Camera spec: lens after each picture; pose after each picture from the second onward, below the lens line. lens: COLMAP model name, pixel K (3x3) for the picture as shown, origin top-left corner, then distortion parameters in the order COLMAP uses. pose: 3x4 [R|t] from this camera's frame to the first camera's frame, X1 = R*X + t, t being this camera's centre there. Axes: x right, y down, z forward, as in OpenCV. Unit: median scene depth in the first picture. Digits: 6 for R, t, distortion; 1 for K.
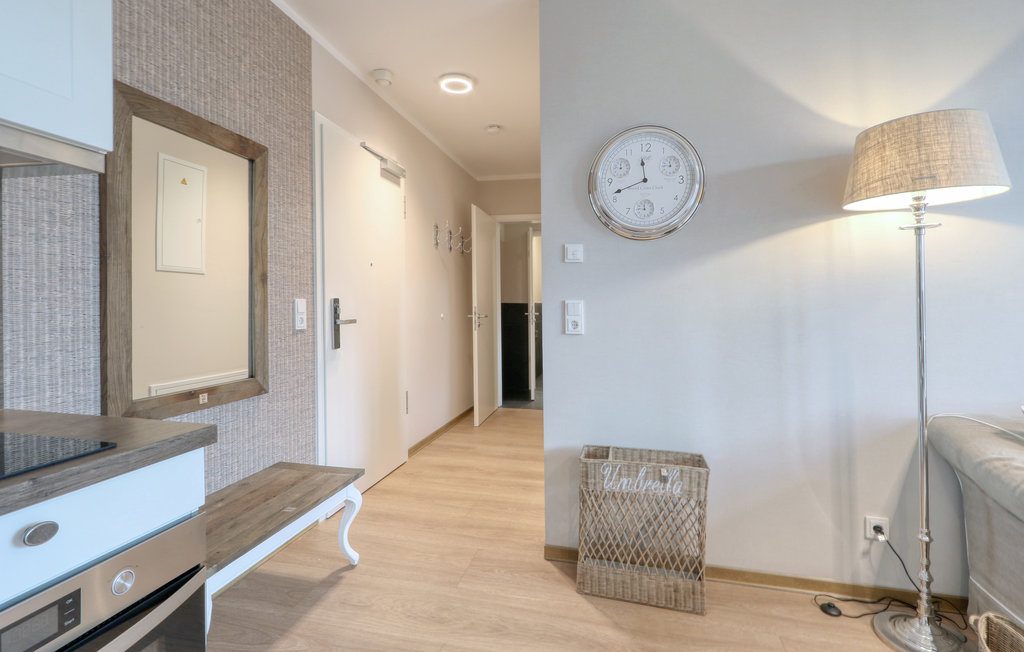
lens RADIAL K [[481.9, 0, 508.0], [0, 481.9, 300.8], [0, 0, 1]] dist [0.016025, -0.000119]
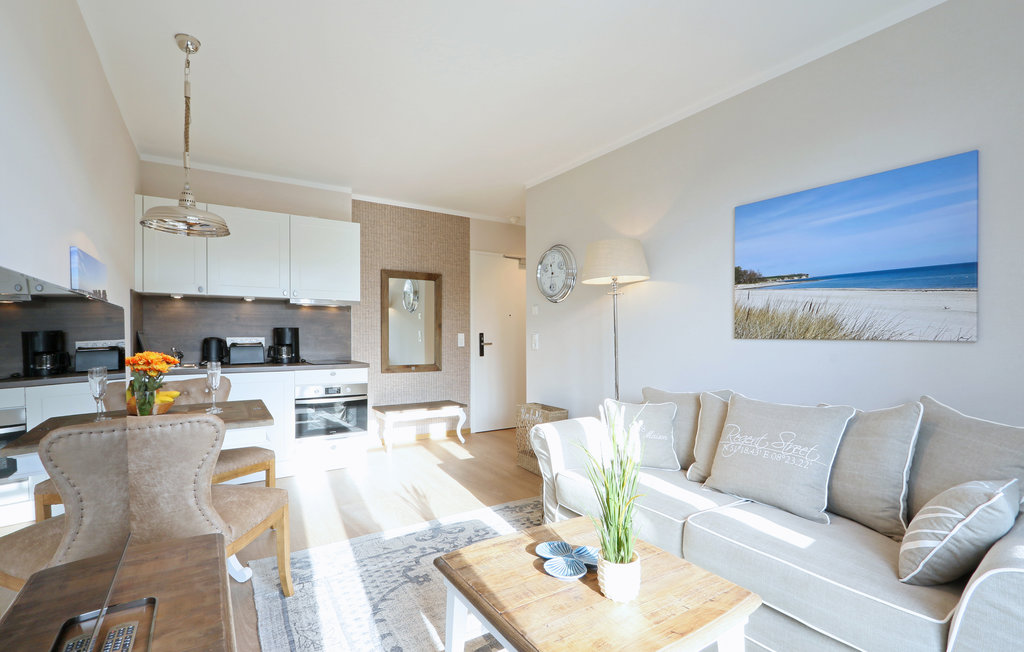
lens RADIAL K [[469.3, 0, 512.0], [0, 469.3, 326.0], [0, 0, 1]] dist [0.000669, -0.000261]
pose [[0.722611, -0.018311, -0.691012, 1.315944], [0.006393, 0.999783, -0.019808, 0.006591], [0.691225, 0.009896, 0.722572, -0.466845]]
